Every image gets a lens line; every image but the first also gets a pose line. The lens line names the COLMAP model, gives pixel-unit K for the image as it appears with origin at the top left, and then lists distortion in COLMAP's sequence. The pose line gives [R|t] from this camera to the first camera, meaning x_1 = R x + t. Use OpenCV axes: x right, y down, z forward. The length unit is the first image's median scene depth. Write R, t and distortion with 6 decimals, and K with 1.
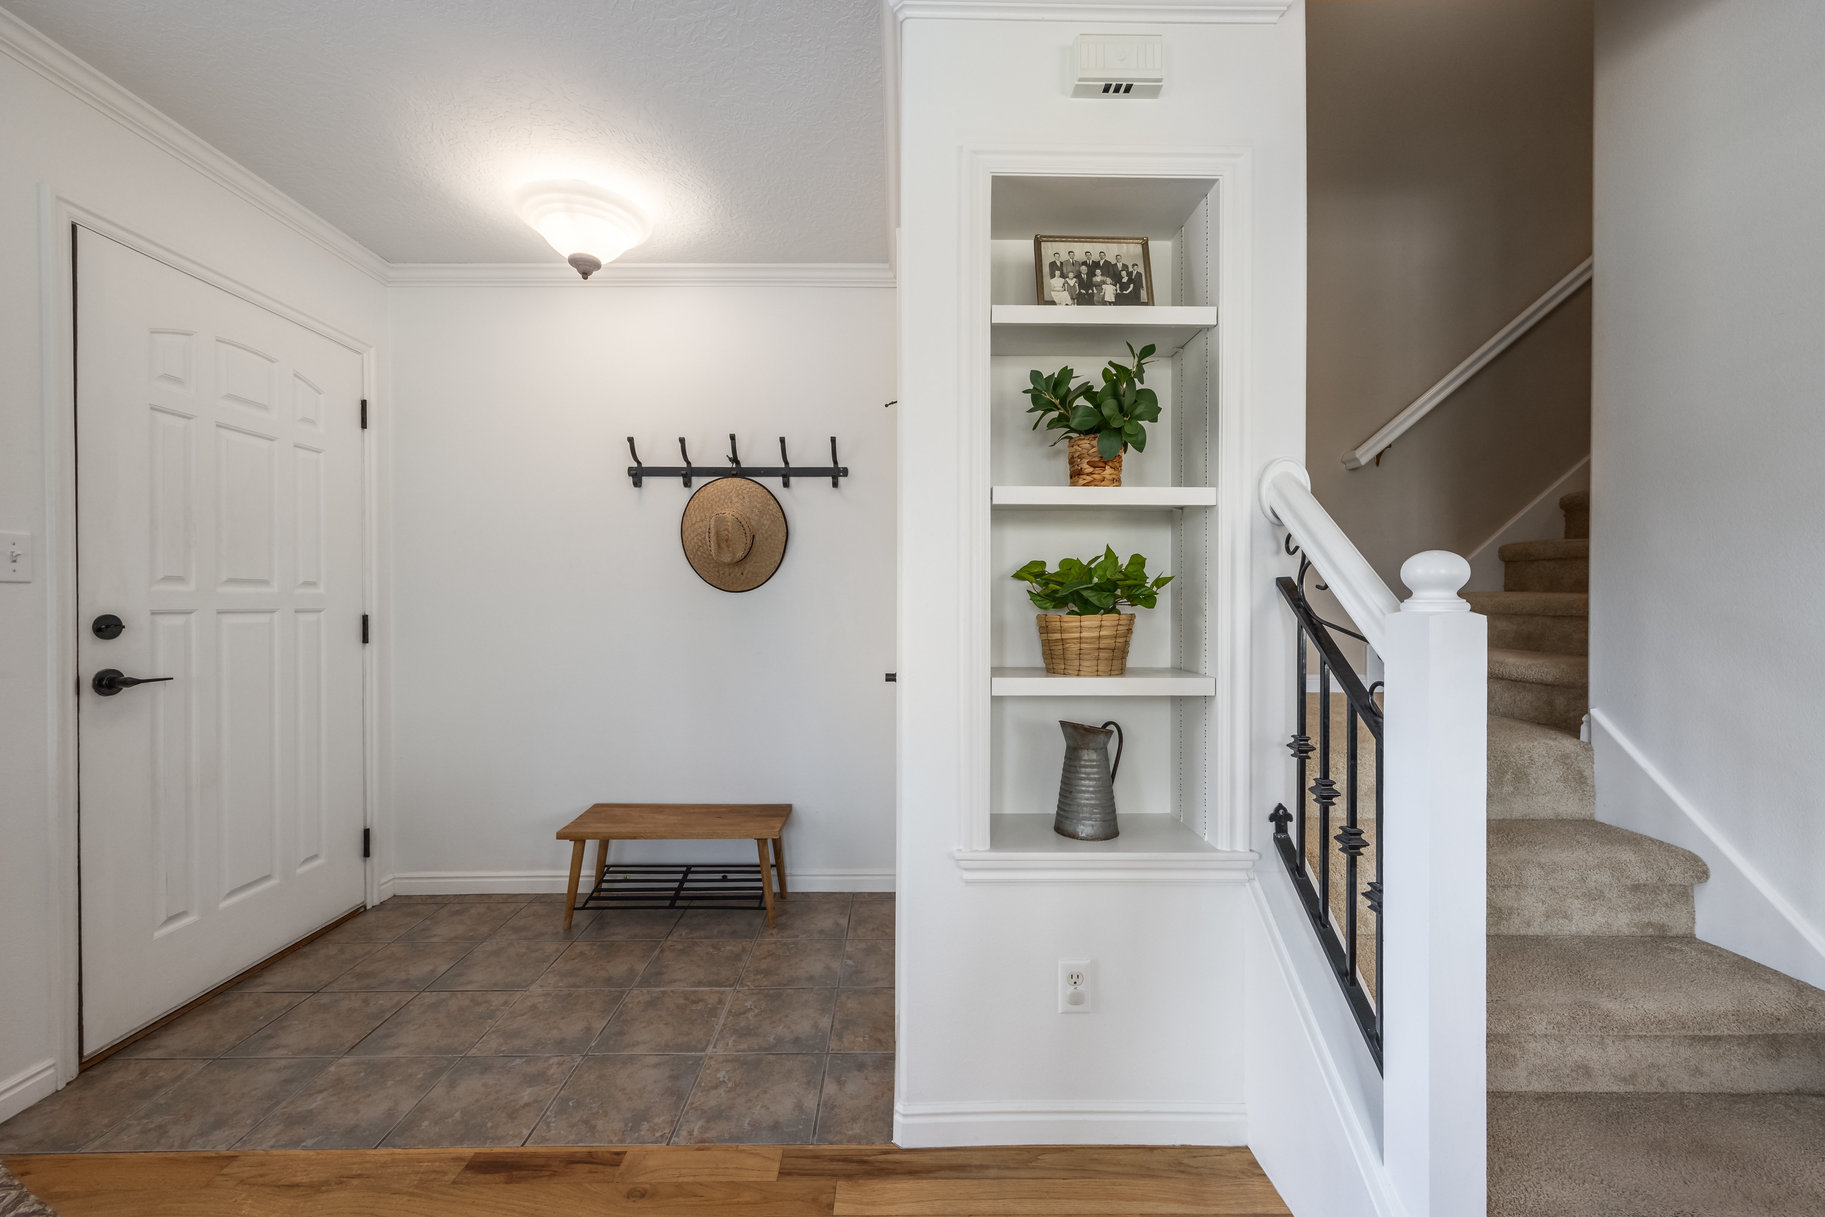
lens RADIAL K [[714.5, 0, 913.0], [0, 714.5, 604.4], [0, 0, 1]] dist [-0.000727, 0.000275]
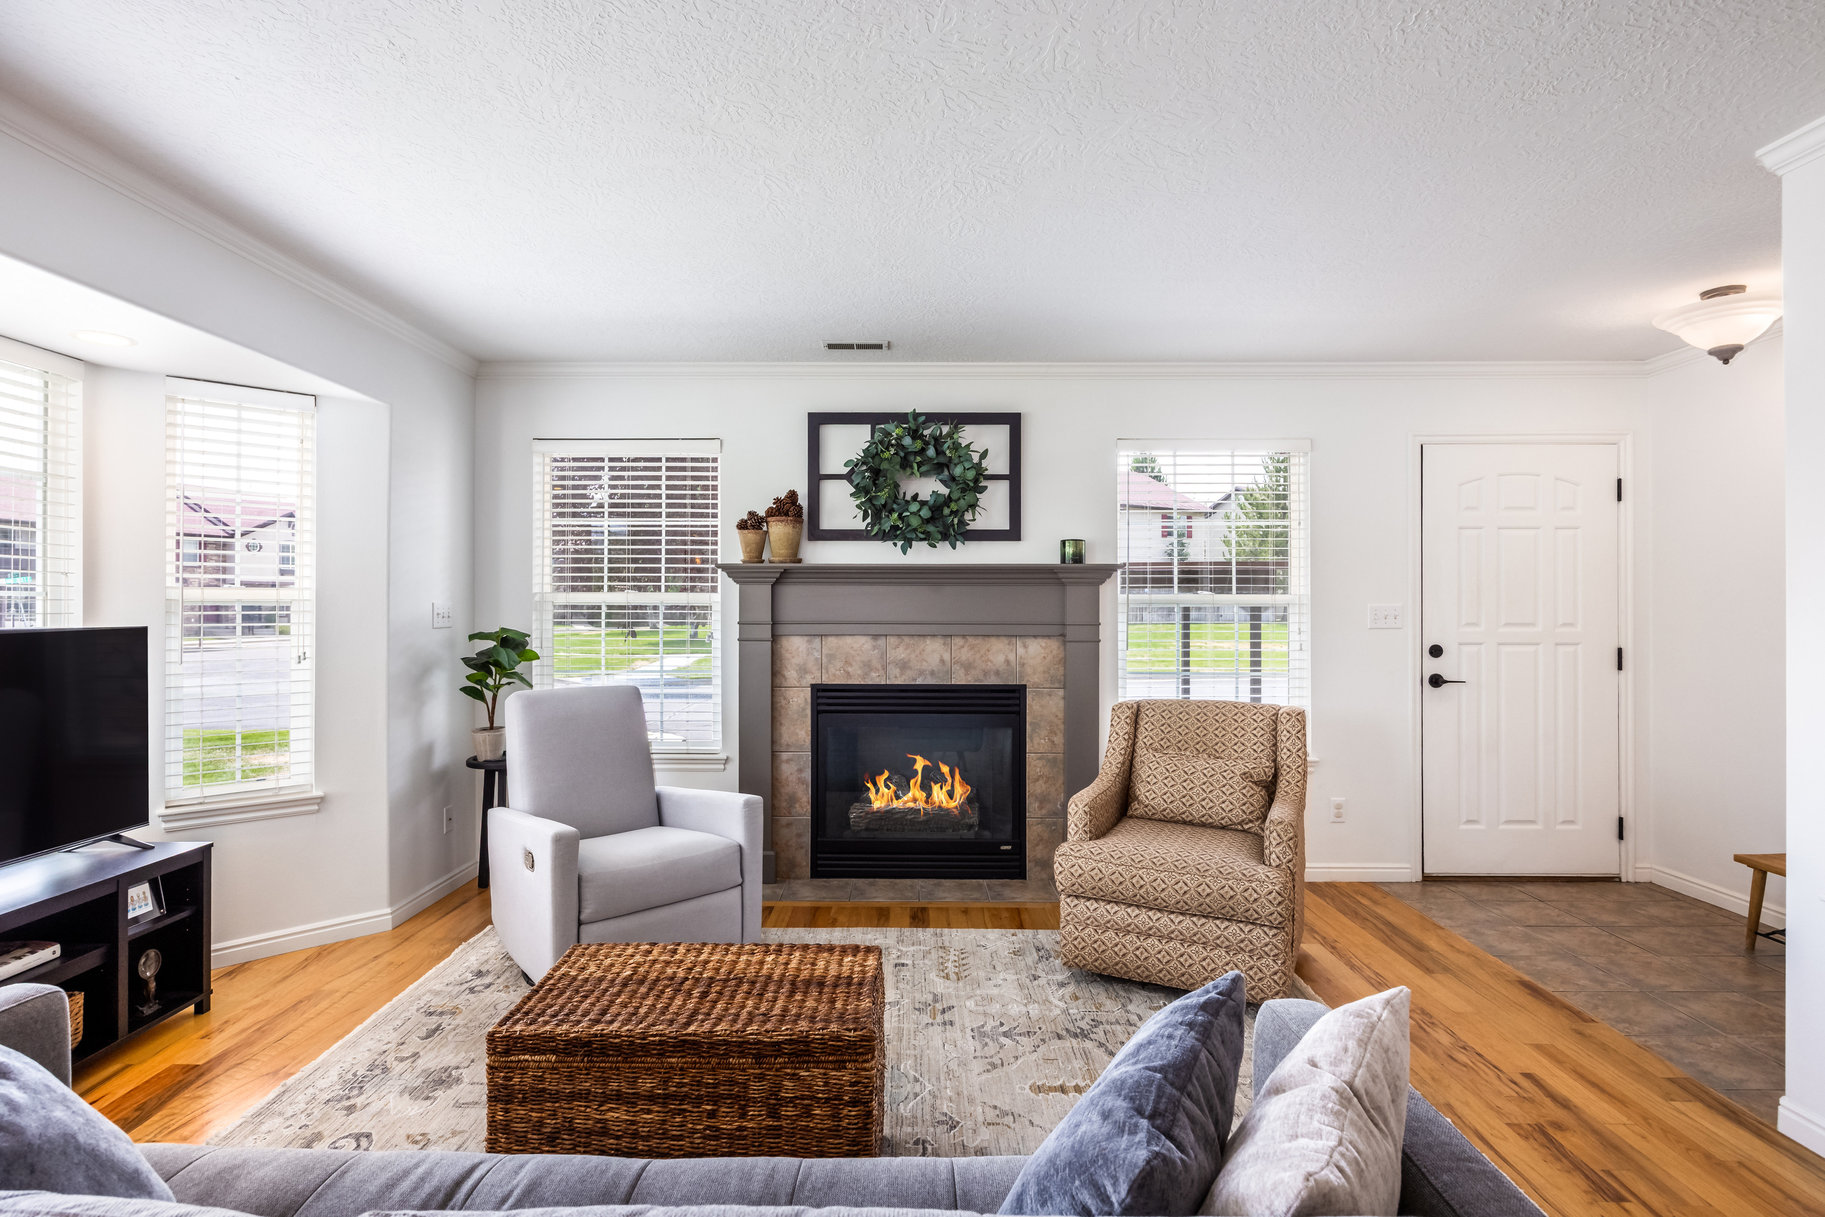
lens RADIAL K [[931.8, 0, 883.5], [0, 931.8, 603.8], [0, 0, 1]] dist [-0.002317, 0.003077]
pose [[-0.033923, 0.001856, -0.999423, 1.385568], [-0.004596, 0.999987, 0.002013, -0.091377], [0.999414, 0.004661, -0.033914, -0.374079]]
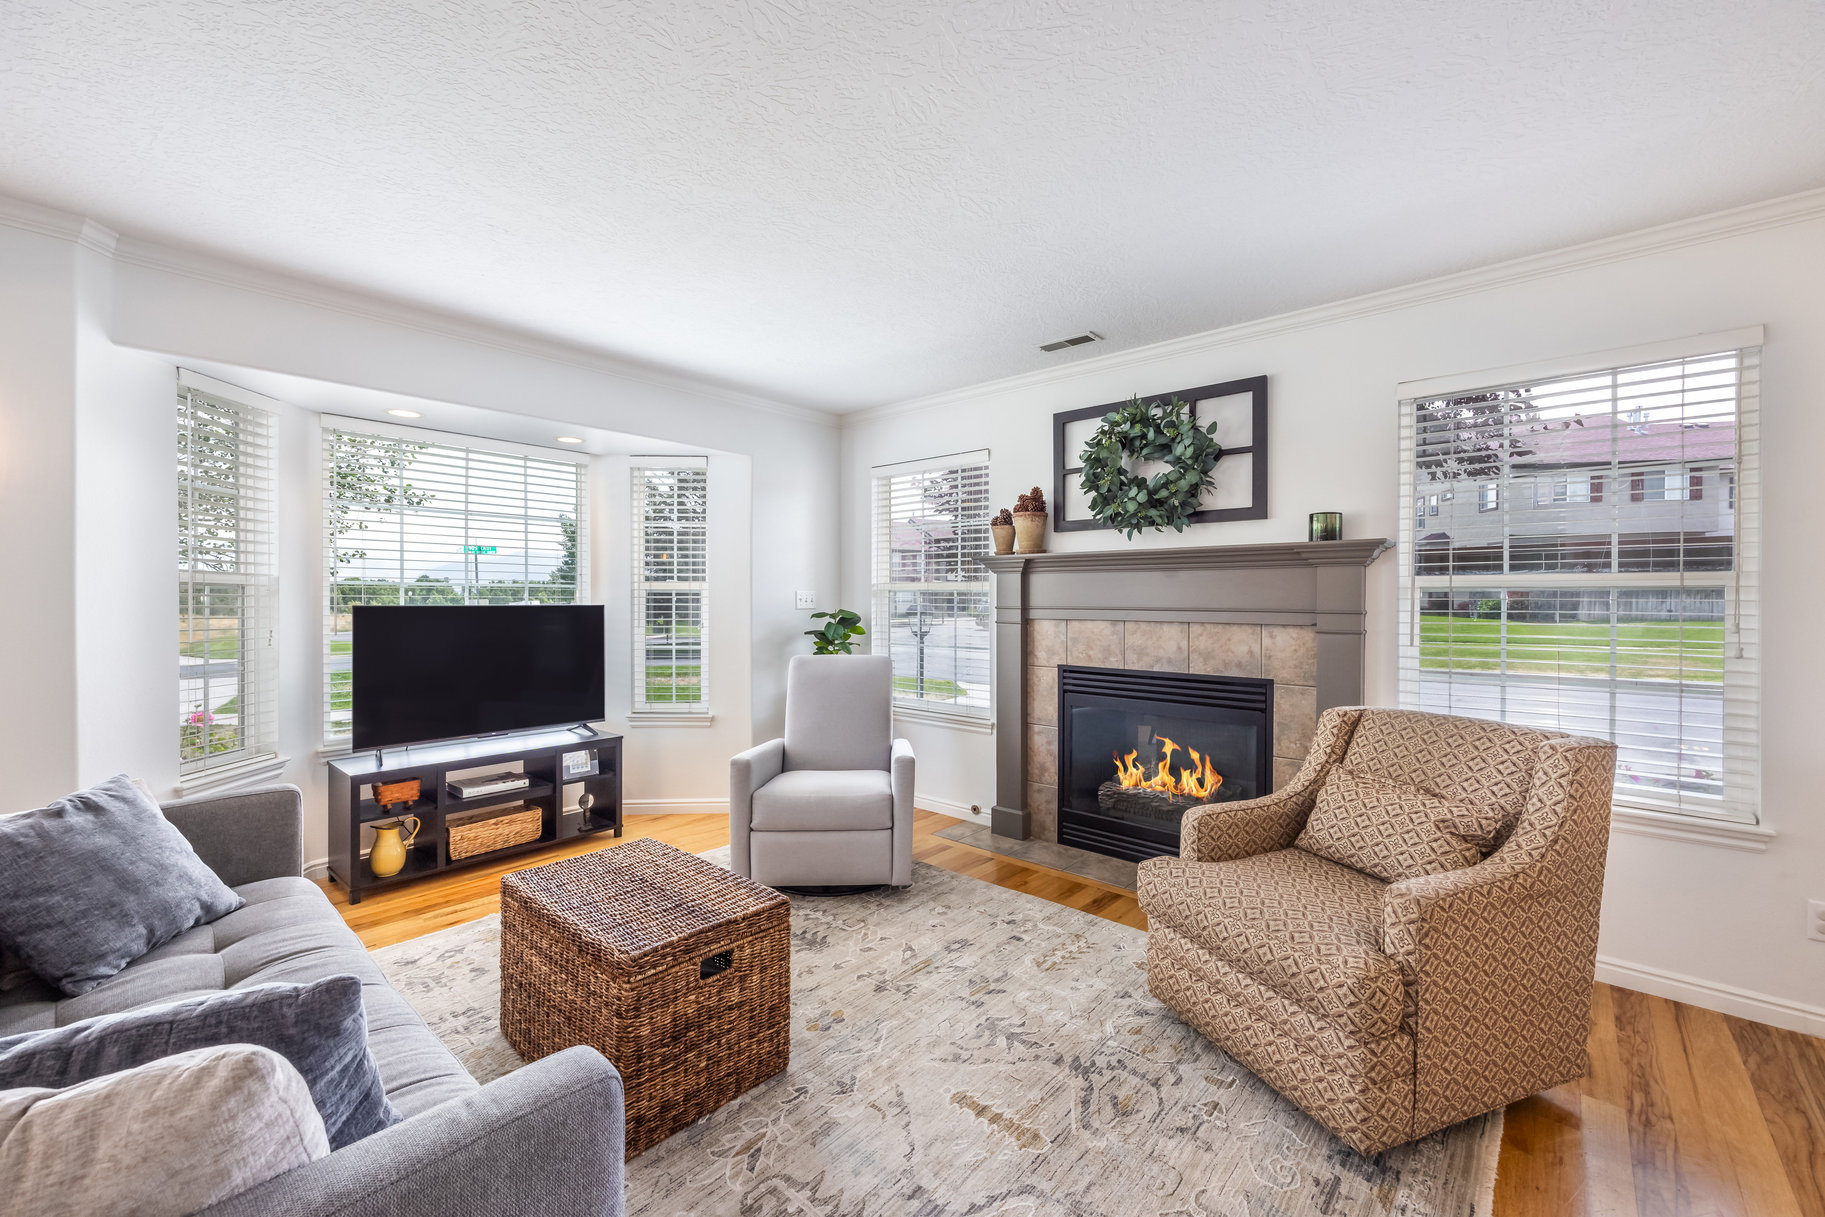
lens RADIAL K [[743.0, 0, 889.0], [0, 743.0, 603.9], [0, 0, 1]] dist [0.006307, -0.001507]
pose [[-0.689717, 0.010513, -0.724003, 0.783549], [-0.000167, 0.999892, 0.014678, -0.078009], [0.724079, 0.010245, -0.689641, 0.500755]]
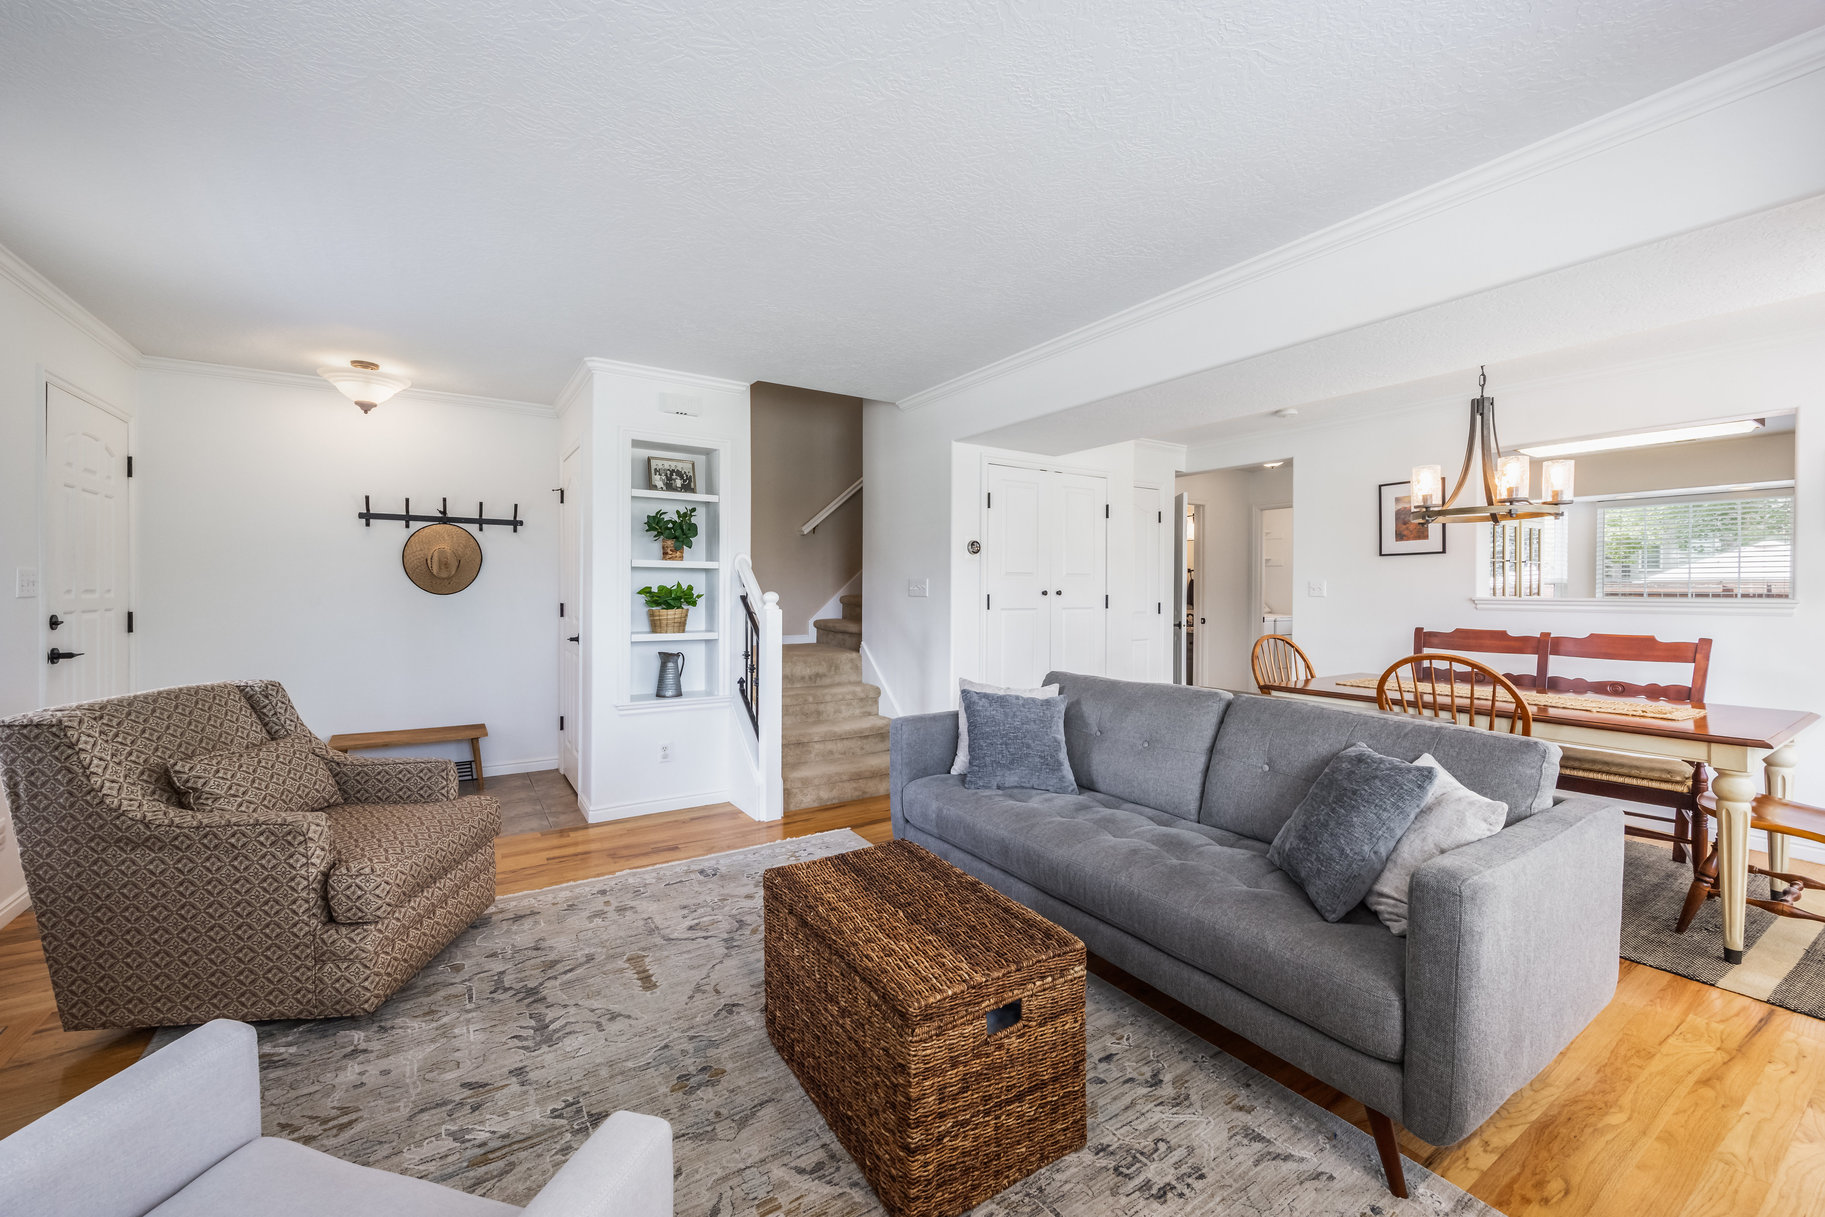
lens RADIAL K [[743.0, 0, 928.9], [0, 743.0, 596.5], [0, 0, 1]] dist [0.006307, -0.001507]
pose [[0.836820, -0.002157, 0.547474, -0.402255], [-0.007308, 0.999859, 0.015110, -0.072677], [-0.547430, -0.016645, 0.836686, -1.596000]]
